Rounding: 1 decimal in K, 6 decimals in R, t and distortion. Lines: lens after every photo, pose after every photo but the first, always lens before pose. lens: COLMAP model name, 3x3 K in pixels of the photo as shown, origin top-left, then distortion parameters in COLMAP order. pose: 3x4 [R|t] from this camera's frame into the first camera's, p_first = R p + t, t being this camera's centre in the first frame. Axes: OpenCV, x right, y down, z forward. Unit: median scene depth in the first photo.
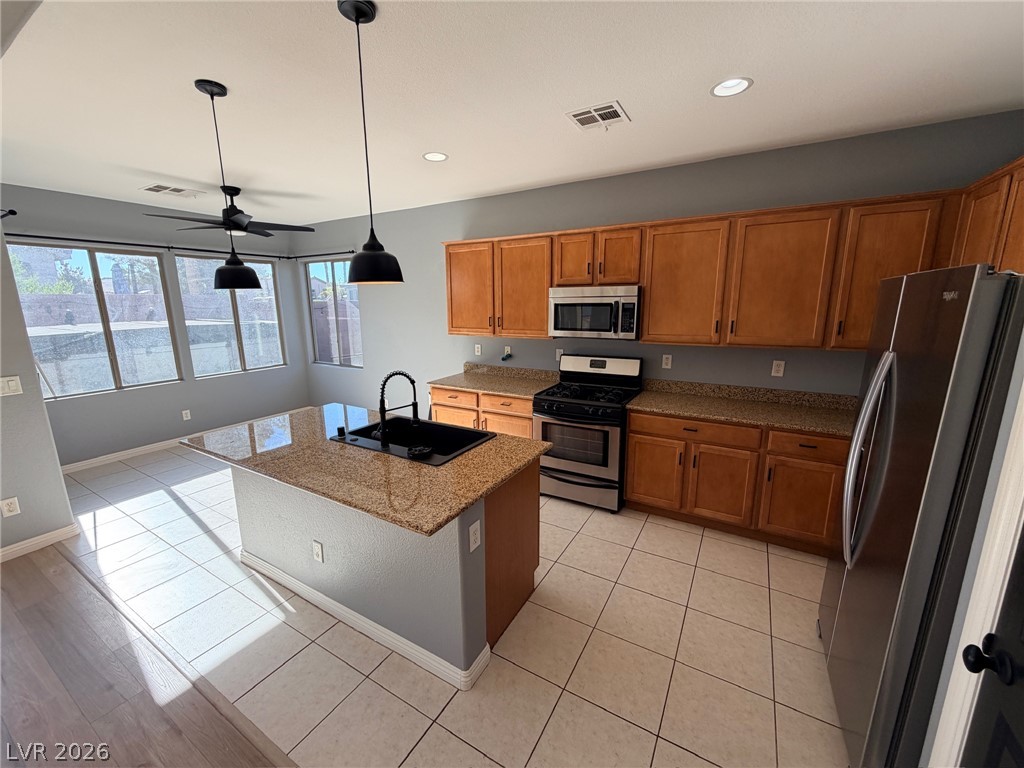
lens RADIAL K [[408.9, 0, 510.1], [0, 408.9, 384.5], [0, 0, 1]] dist [0.000579, -0.000397]
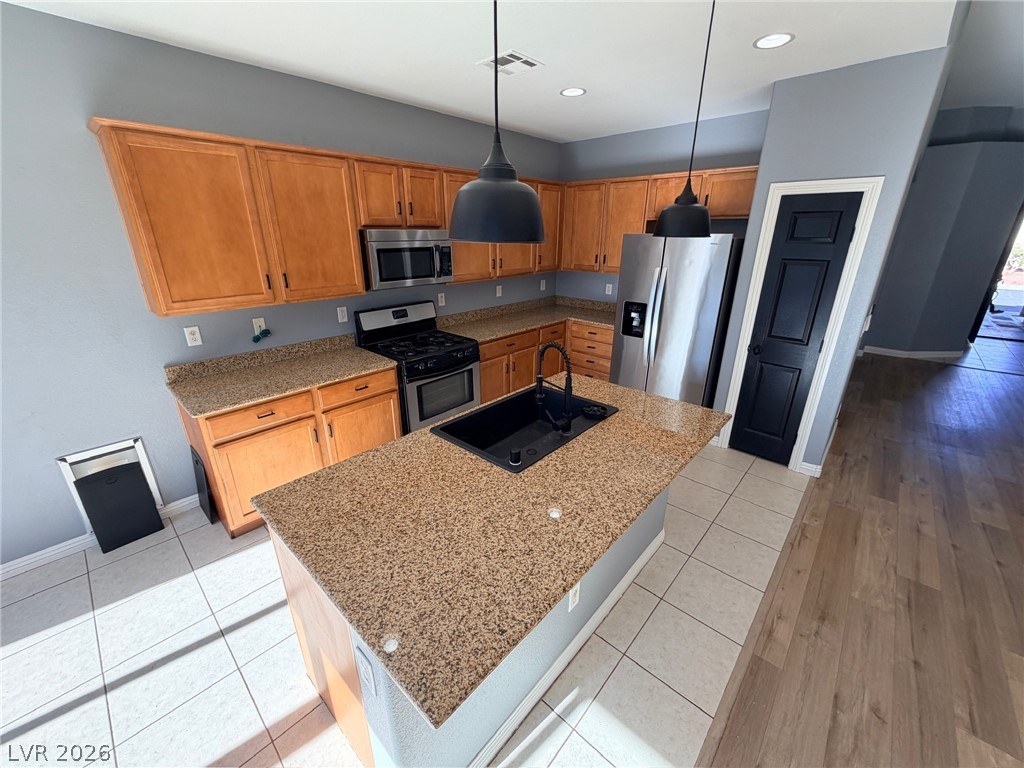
lens RADIAL K [[406.9, 0, 508.3], [0, 406.9, 384.5], [0, 0, 1]] dist [-0.001413, 0.000368]
pose [[0.207978, -0.337212, 0.918169, -0.682297], [0.193883, 0.934281, 0.299212, -0.137407], [-0.958726, 0.115788, 0.259689, 0.562762]]
